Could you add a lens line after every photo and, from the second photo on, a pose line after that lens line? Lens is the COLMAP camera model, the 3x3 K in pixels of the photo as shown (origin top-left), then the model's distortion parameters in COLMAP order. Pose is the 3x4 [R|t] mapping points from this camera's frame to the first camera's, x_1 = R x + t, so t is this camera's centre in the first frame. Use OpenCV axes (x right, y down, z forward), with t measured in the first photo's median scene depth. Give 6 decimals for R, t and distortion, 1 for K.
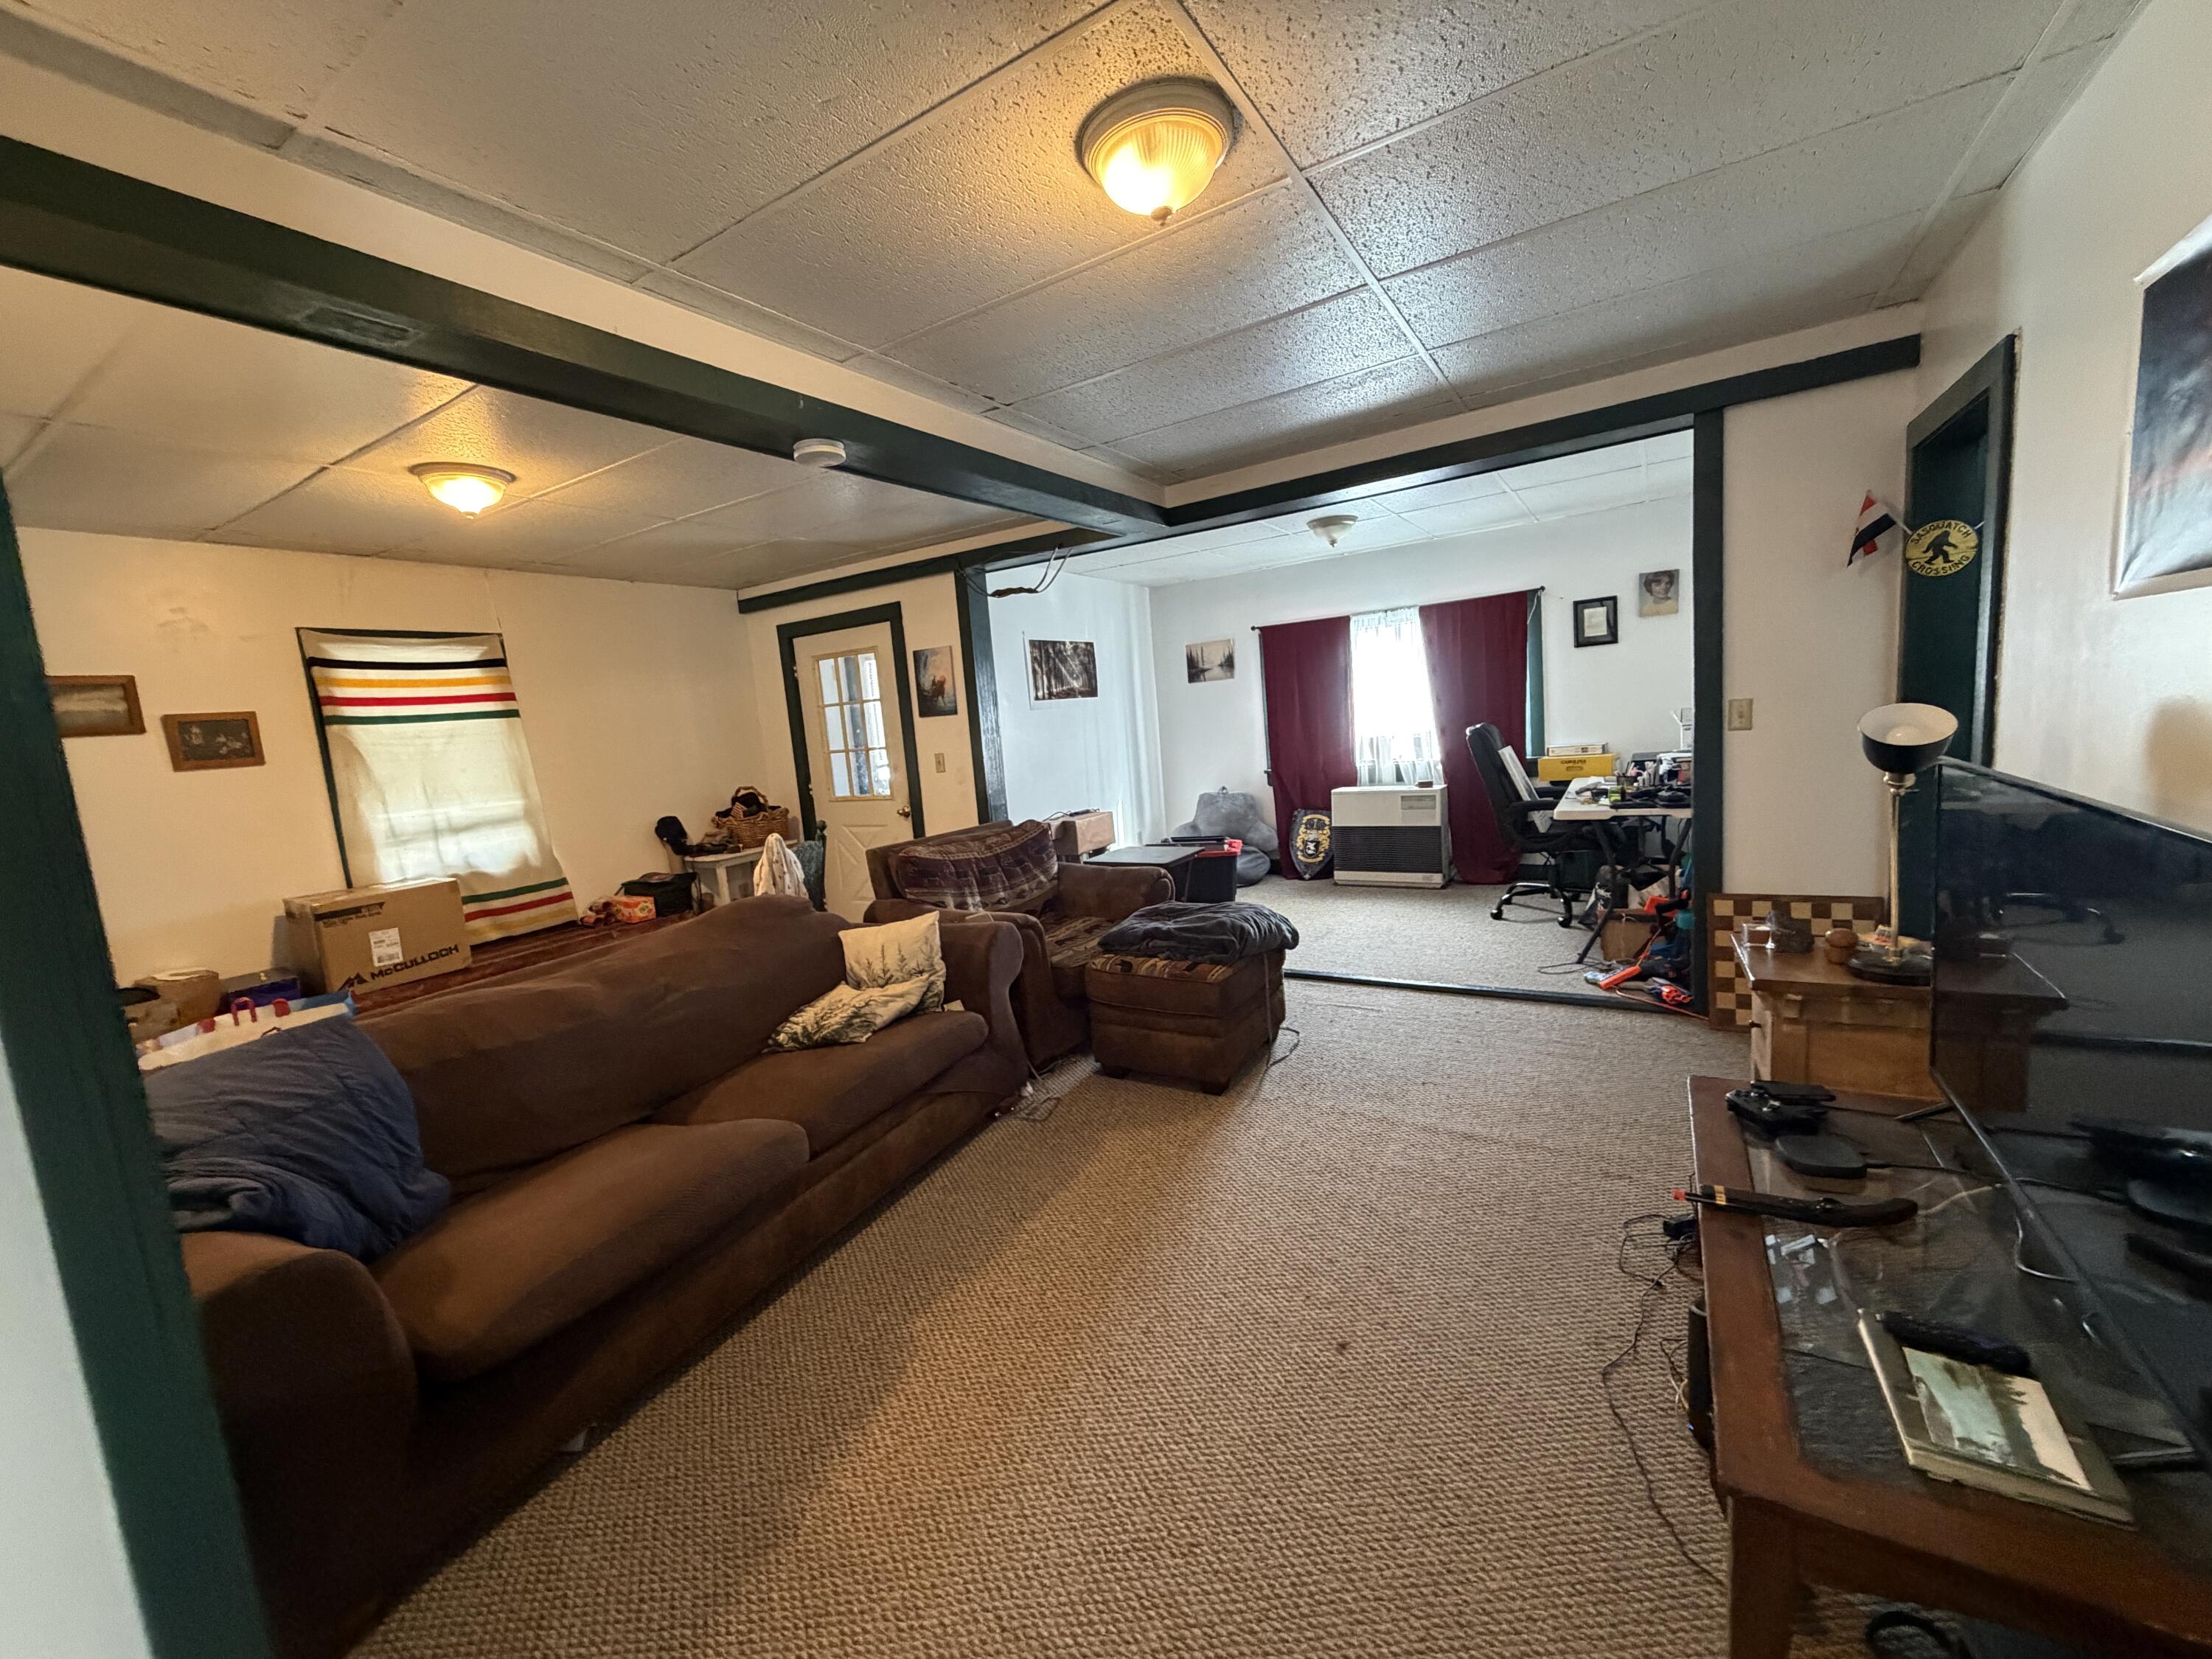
lens RADIAL K [[877.9, 0, 1096.4], [0, 877.9, 827.9], [0, 0, 1]] dist [0.000127, -0.000470]
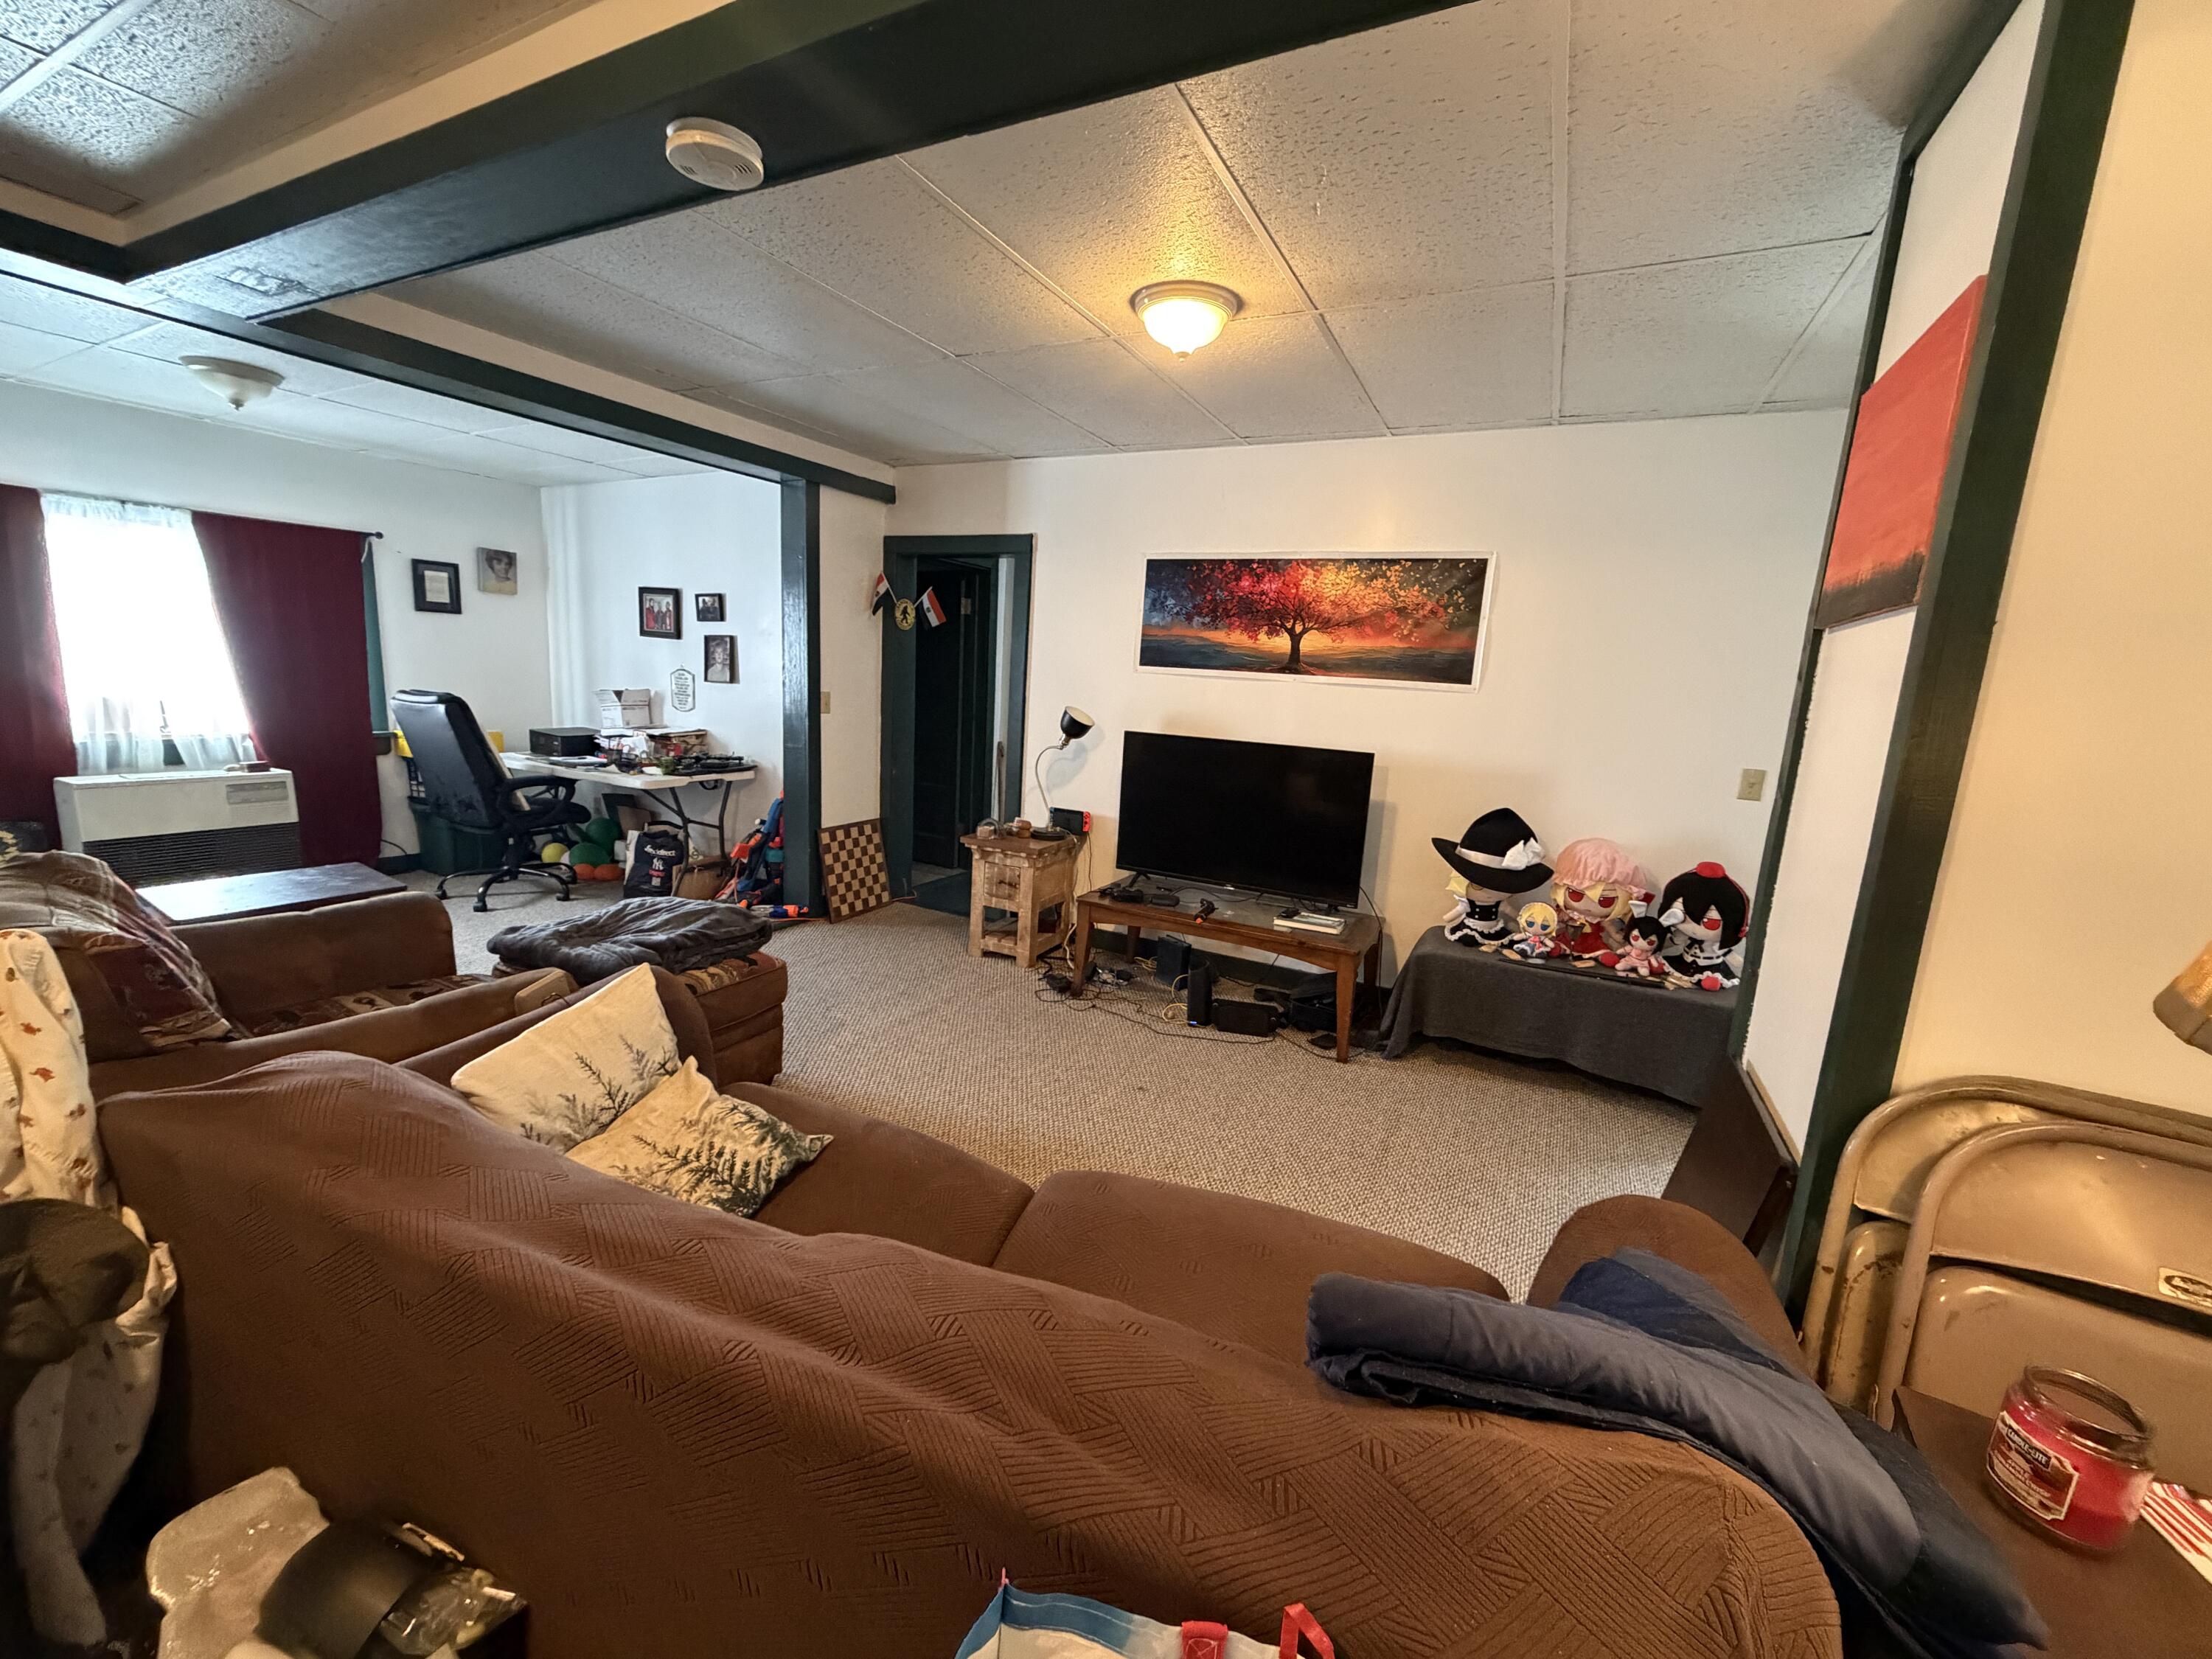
lens RADIAL K [[877.9, 0, 1099.8], [0, 877.9, 827.5], [0, 0, 1]] dist [0.000127, -0.000470]
pose [[-0.080980, -0.091801, 0.992479, -0.433827], [0.078034, 0.992109, 0.098134, -0.018083], [-0.993656, 0.085394, -0.073177, 0.391850]]
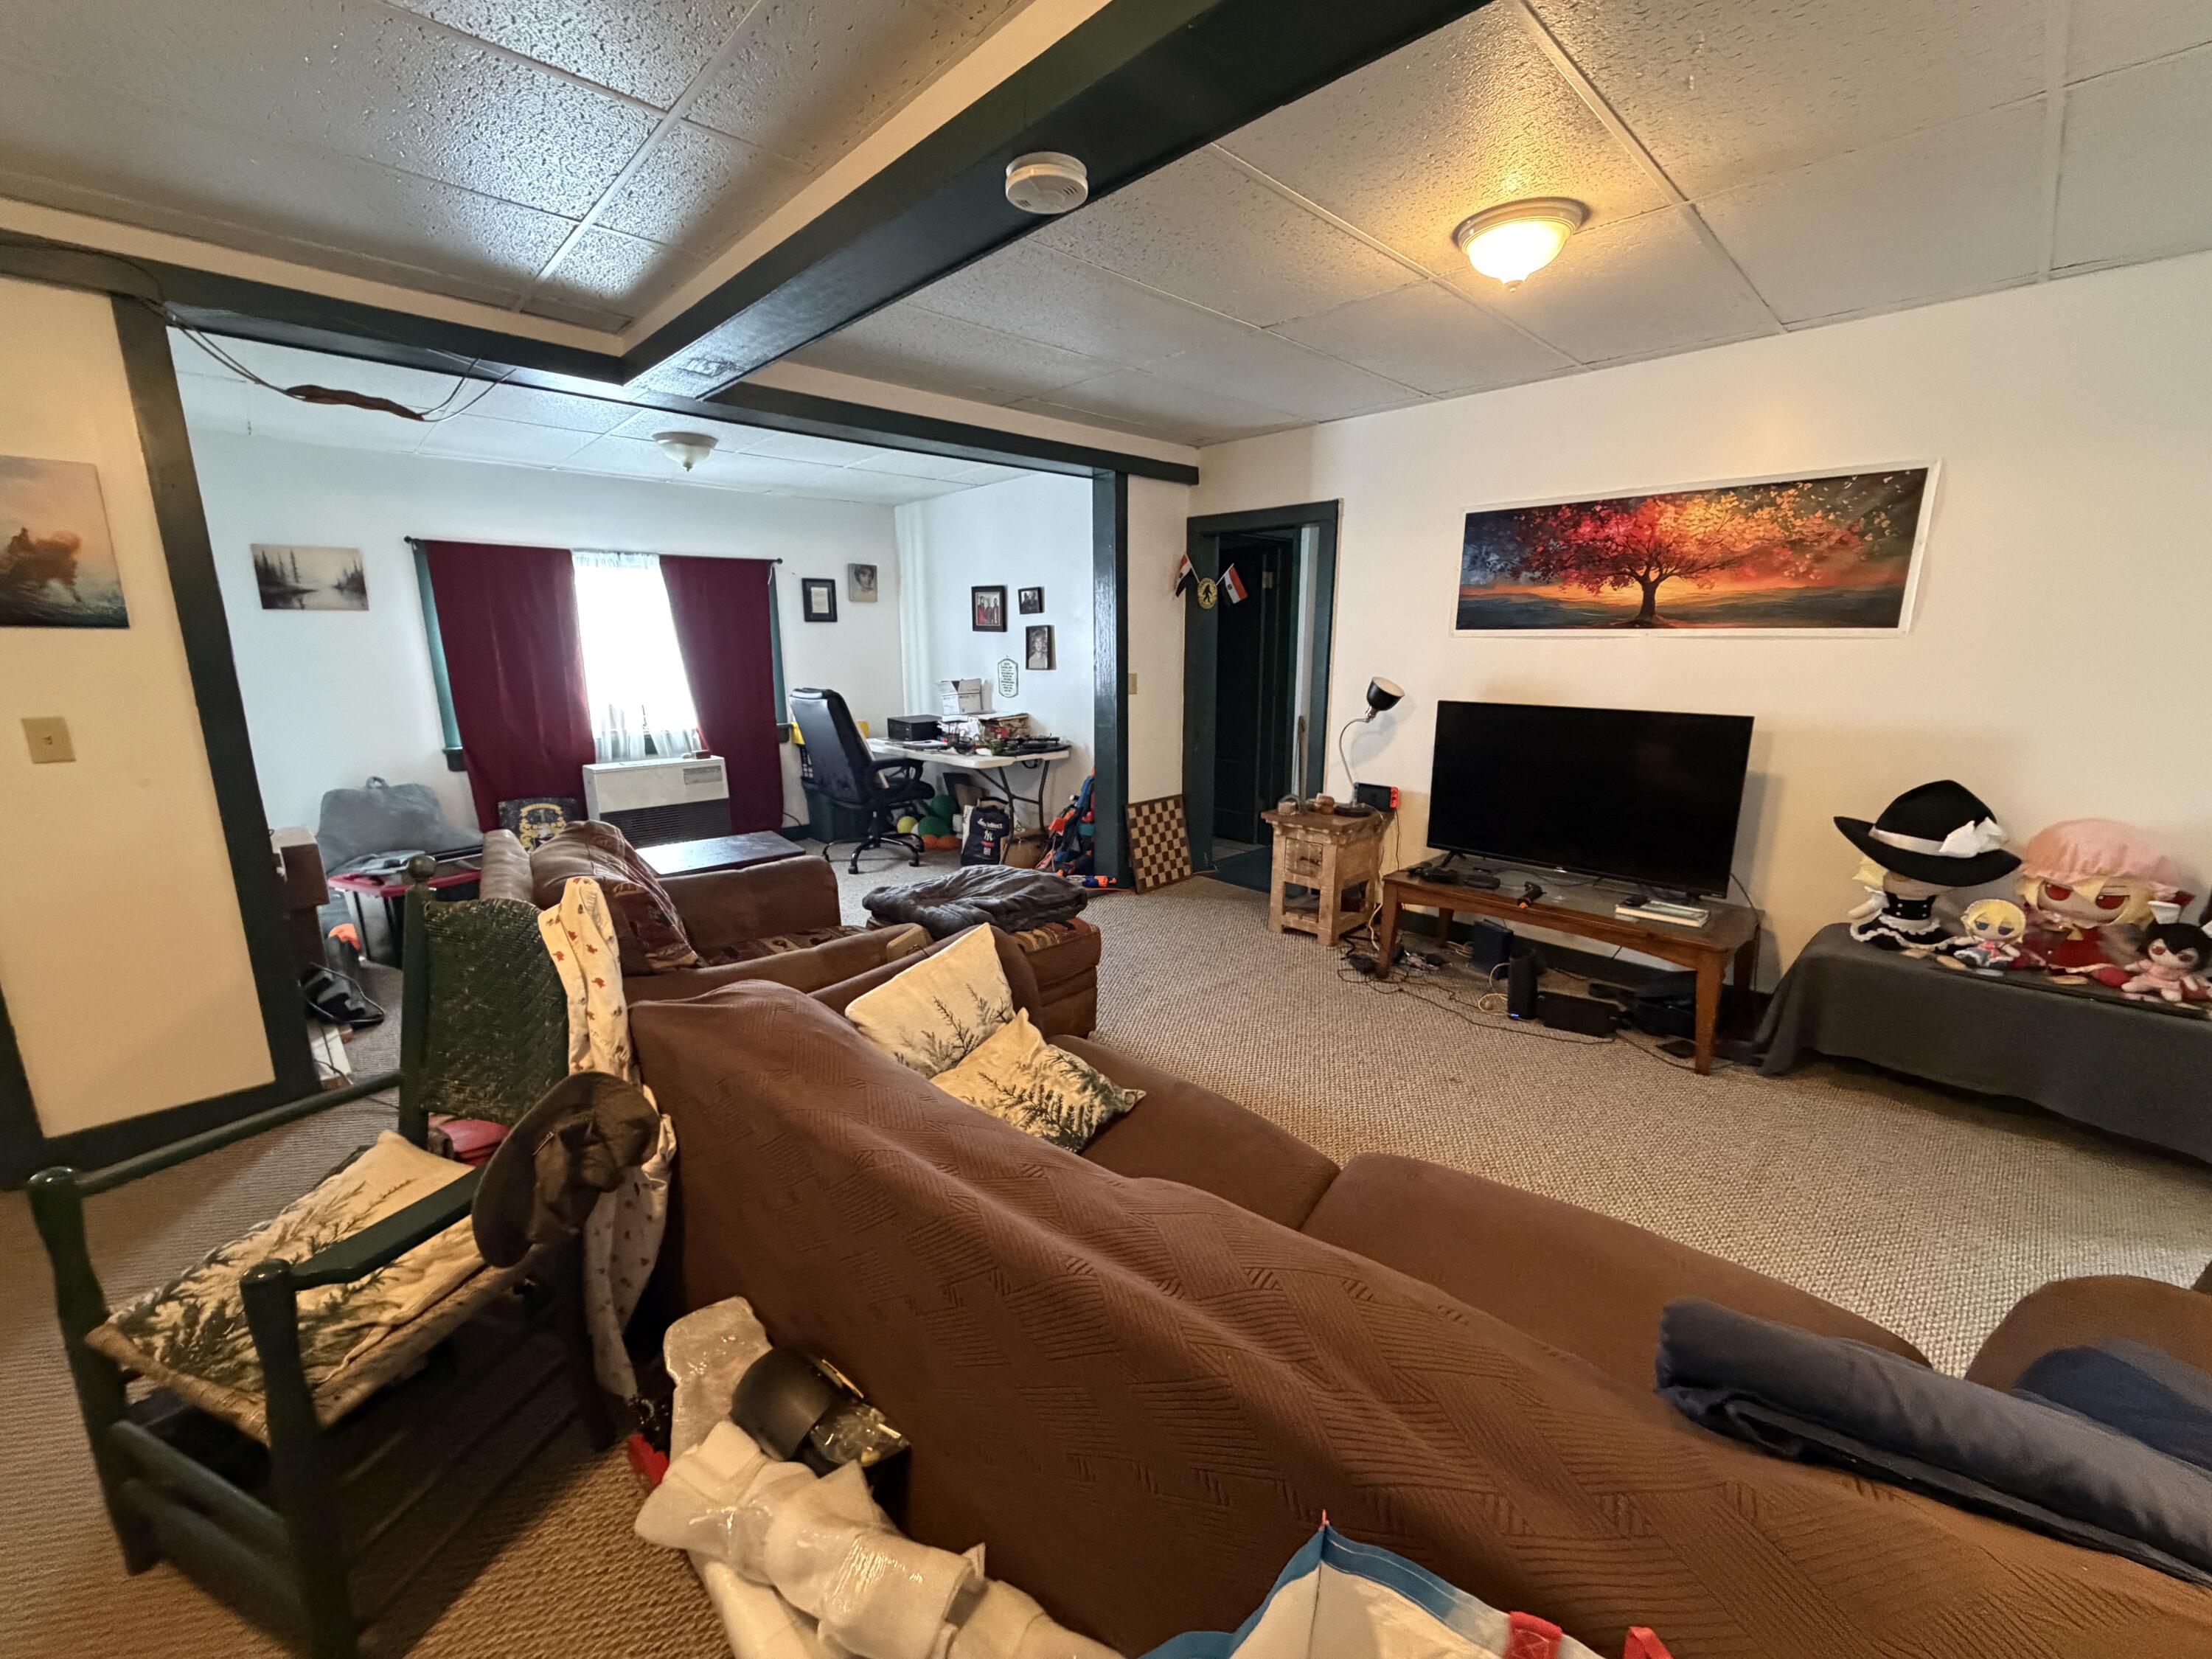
lens RADIAL K [[877.9, 0, 1100.1], [0, 877.9, 827.7], [0, 0, 1]] dist [0.000127, -0.000470]
pose [[0.249259, -0.118602, 0.961147, -0.439760], [0.104572, 0.989966, 0.095039, -0.019087], [-0.962774, 0.076819, 0.259160, 0.395049]]
